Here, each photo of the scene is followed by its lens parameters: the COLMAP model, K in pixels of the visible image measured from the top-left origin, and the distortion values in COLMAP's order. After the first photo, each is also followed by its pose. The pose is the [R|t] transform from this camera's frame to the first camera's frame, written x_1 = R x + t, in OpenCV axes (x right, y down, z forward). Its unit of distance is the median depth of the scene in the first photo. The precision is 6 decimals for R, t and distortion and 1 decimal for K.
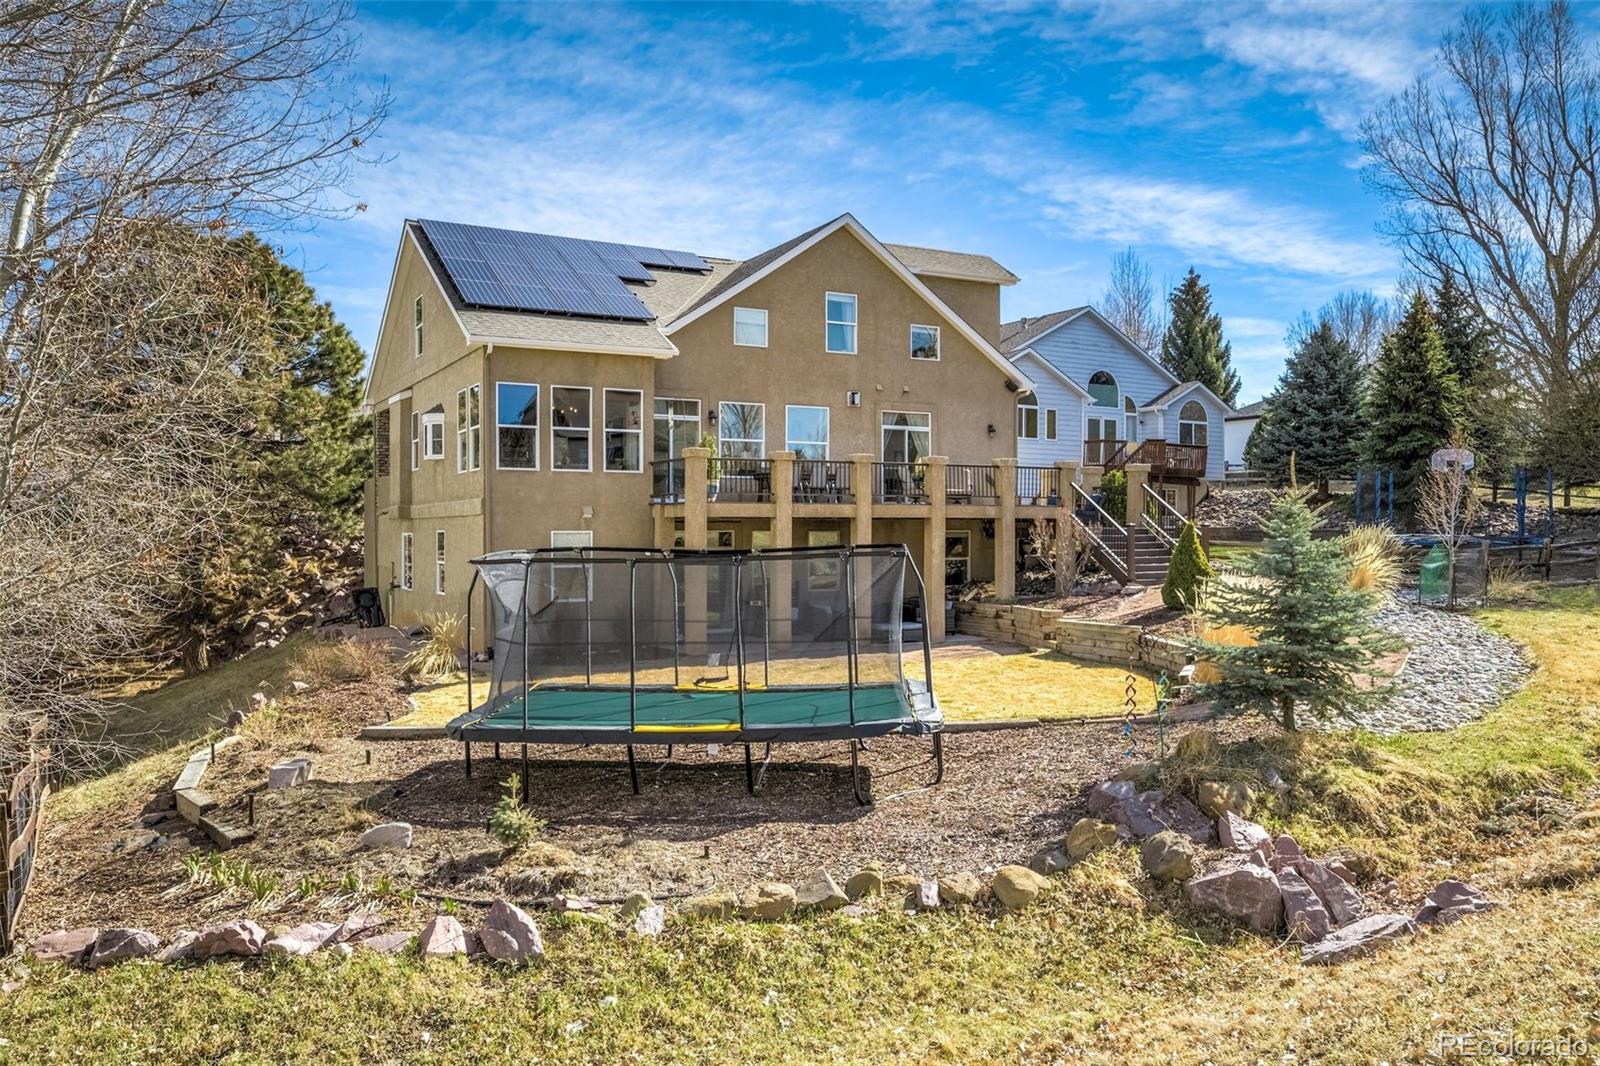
lens RADIAL K [[1165.6, 0, 800.0], [0, 1165.6, 533.0], [0, 0, 1]] dist [-0.002397, -0.001913]
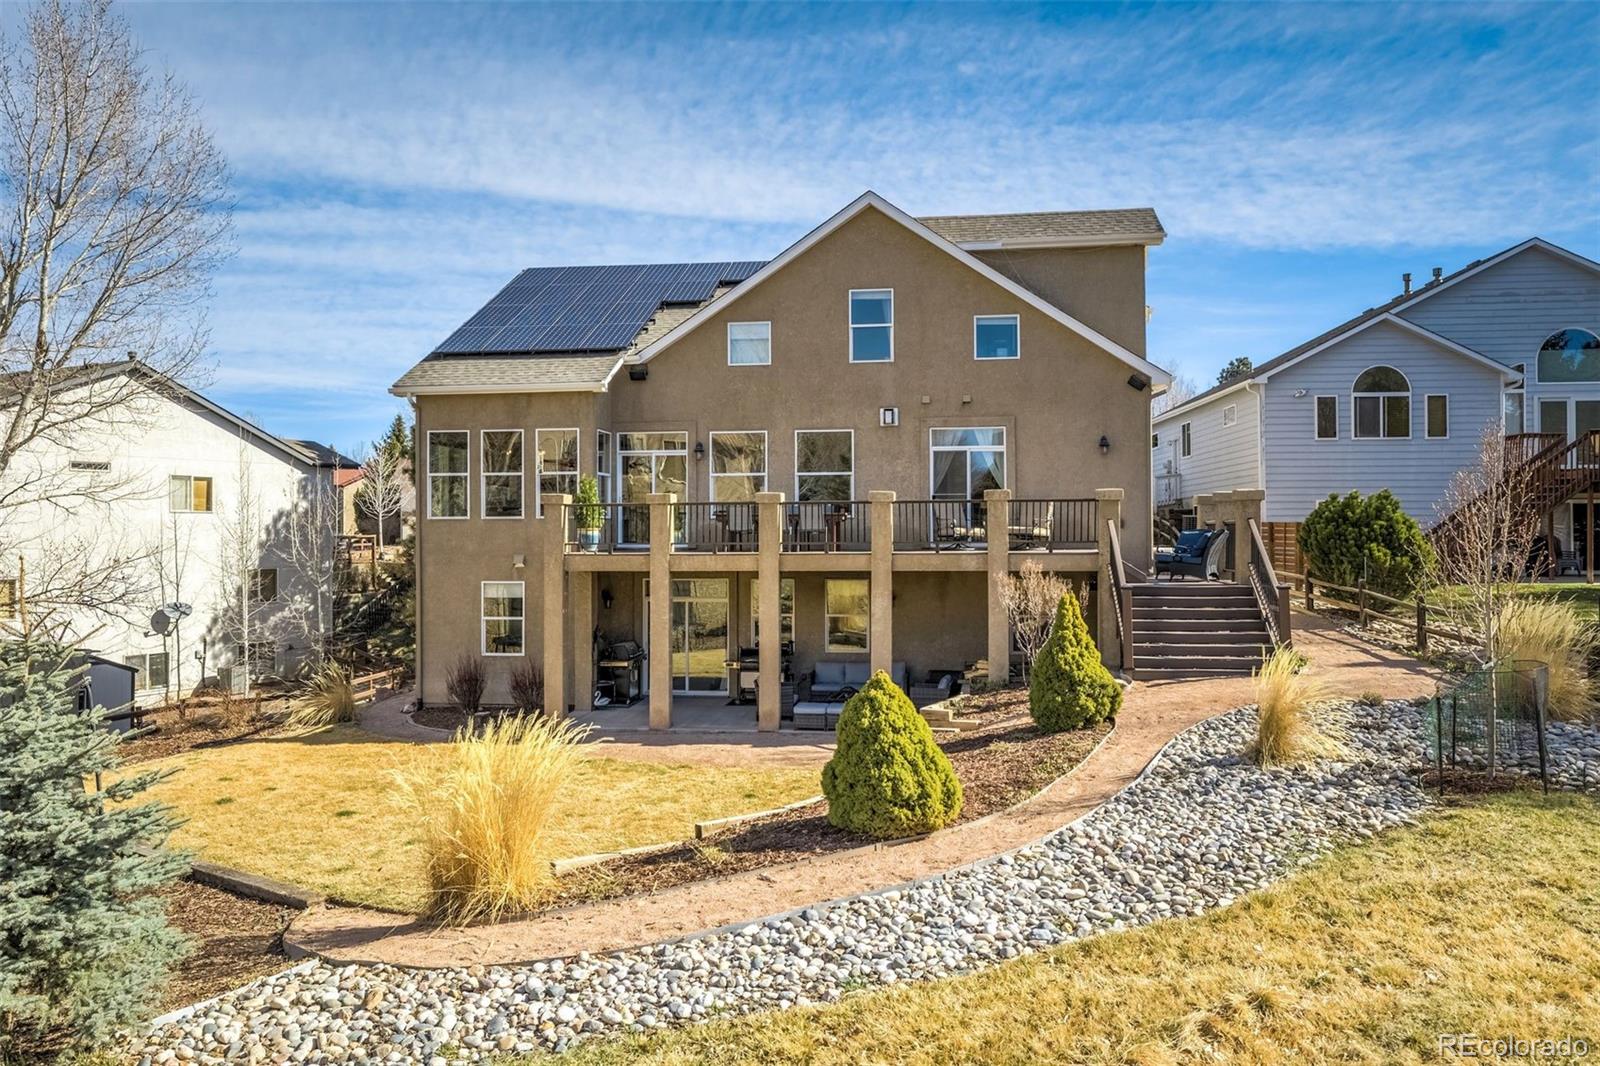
lens RADIAL K [[1179.6, 0, 800.0], [0, 1179.6, 533.0], [0, 0, 1]] dist [0.006576, 0.104499]
pose [[0.817903, -0.001508, -0.575354, 0.335646], [0.001444, 0.999999, -0.000568, -0.024537], [0.575354, -0.000367, 0.817904, 0.213995]]
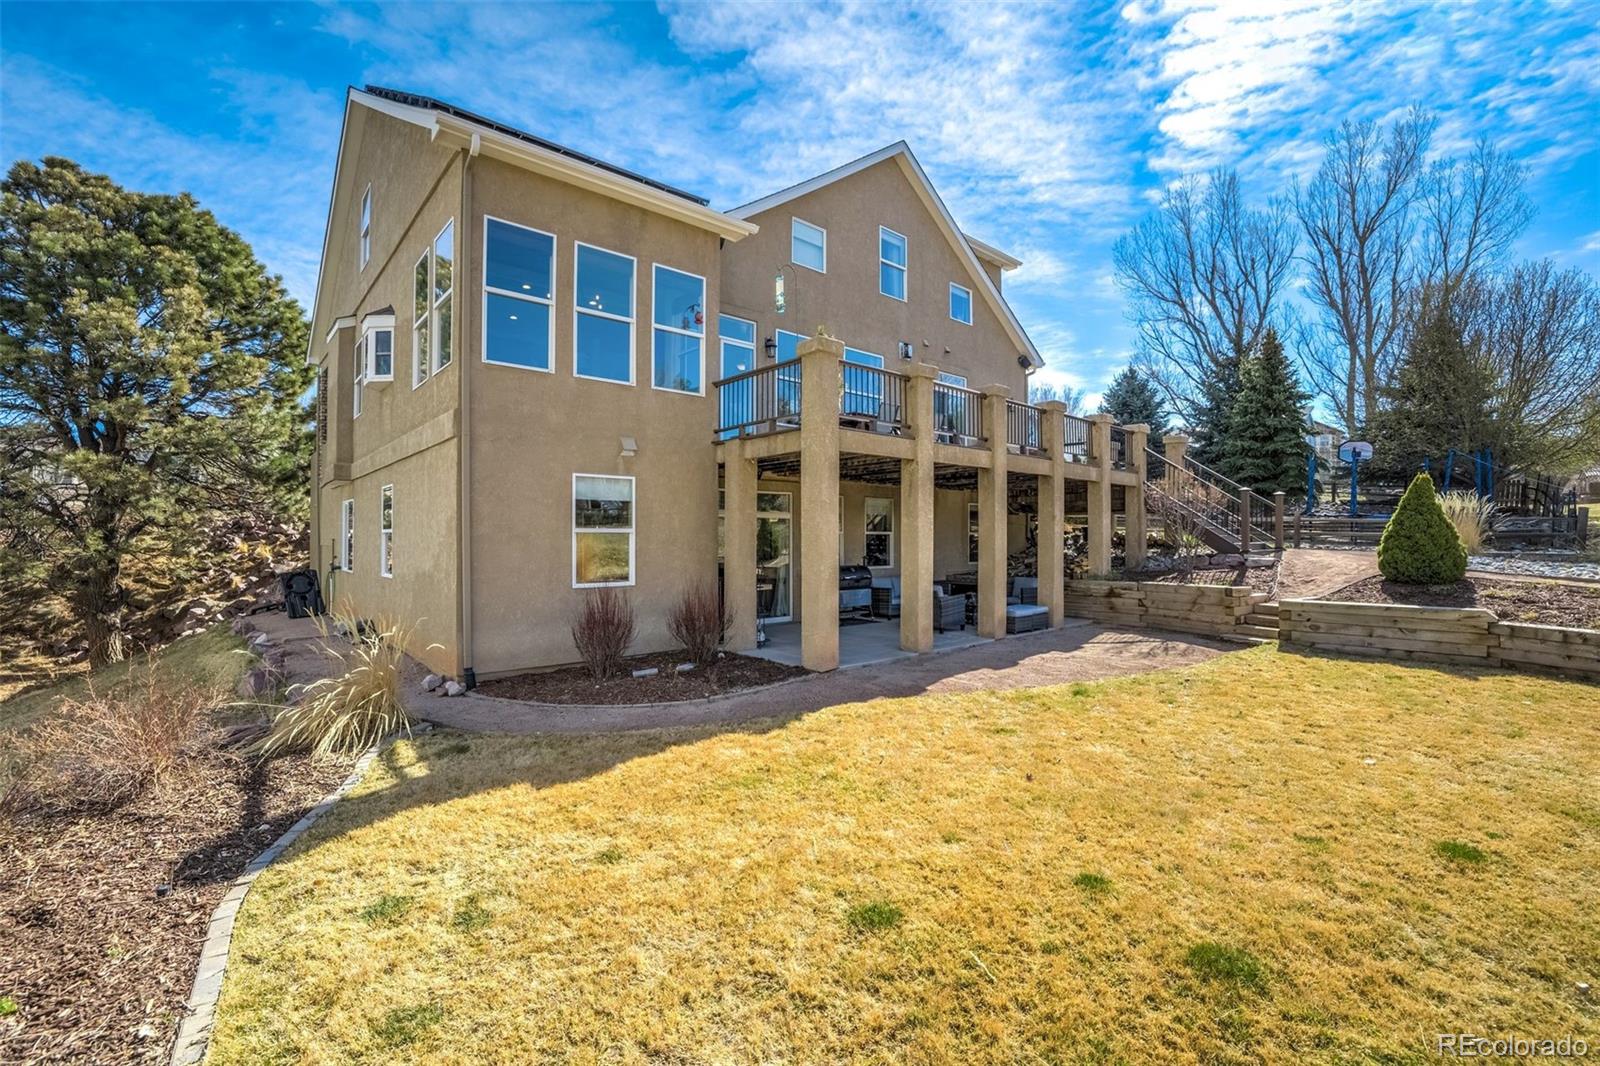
lens RADIAL K [[685.0, 0, 808.5], [0, 685.0, 532.4], [0, 0, 1]] dist [-0.080963, 0.032299]
pose [[0.972003, 0.001797, 0.234960, -0.105551], [0.000070, 0.999968, -0.007939, 0.019416], [-0.234966, 0.007733, 0.971973, 0.372605]]
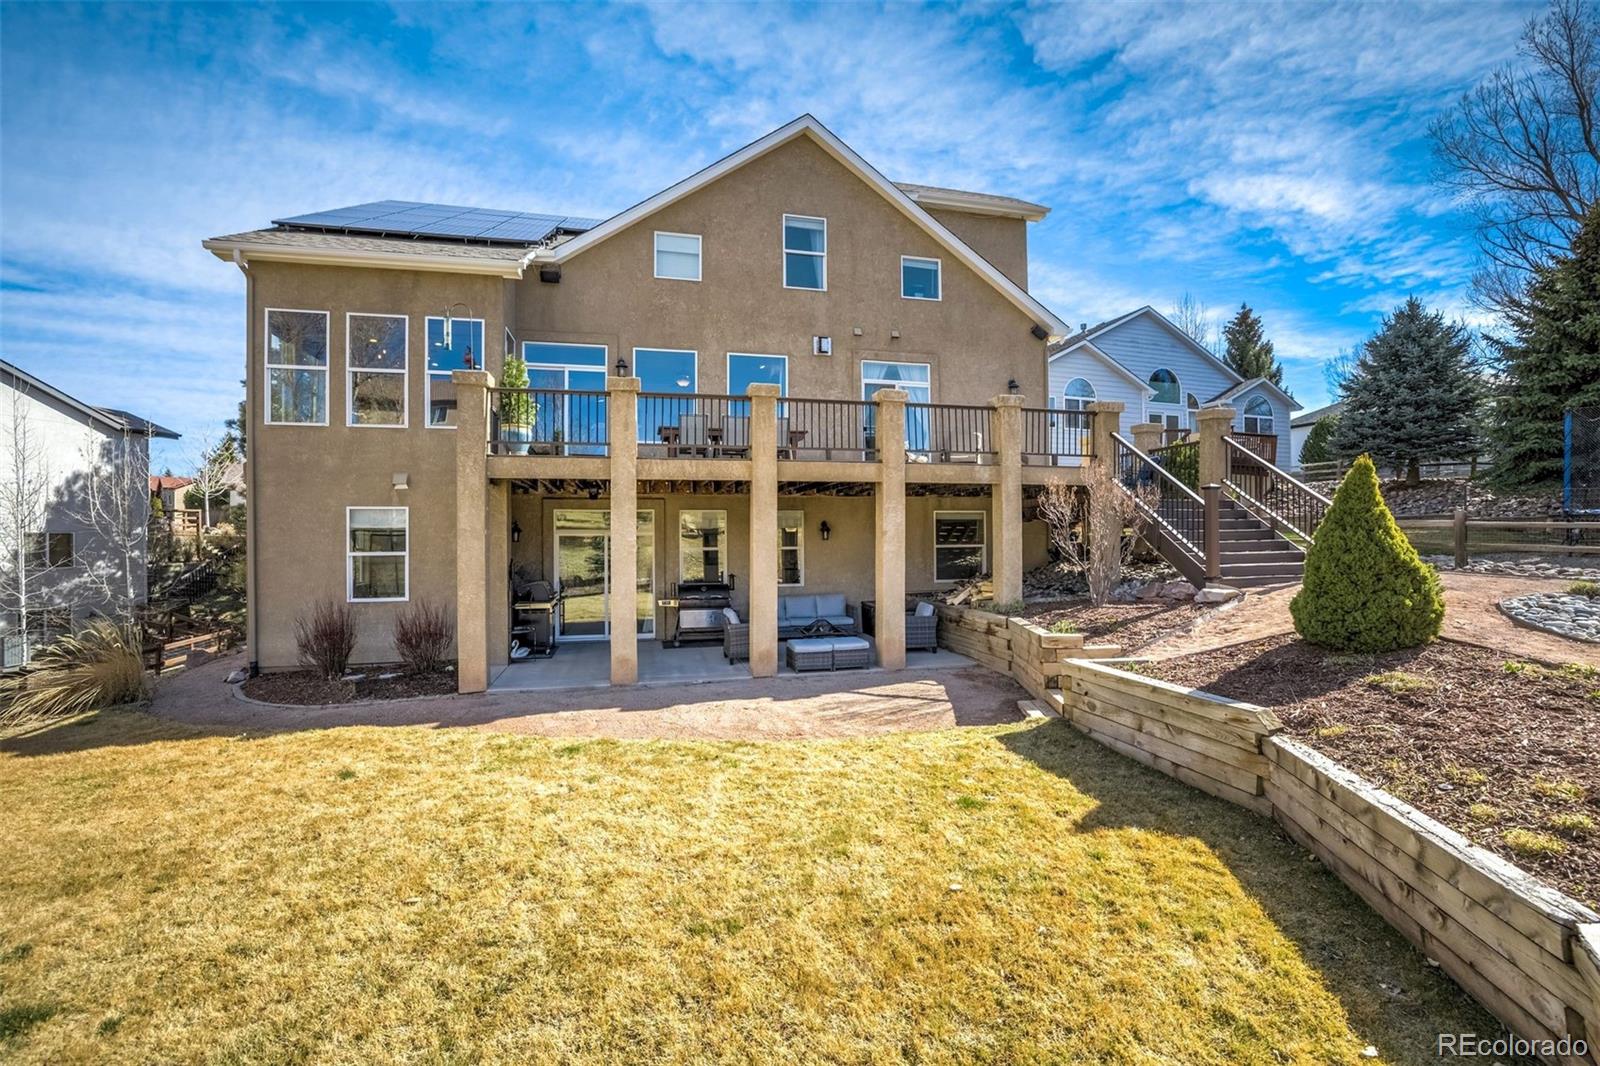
lens RADIAL K [[694.0, 0, 800.0], [0, 694.0, 533.0], [0, 0, 1]] dist [-0.053411, 0.023541]
pose [[0.971574, -0.007435, -0.236618, 0.102605], [0.006253, 0.999964, -0.005749, 0.011401], [0.236652, 0.004106, 0.971586, 0.387670]]
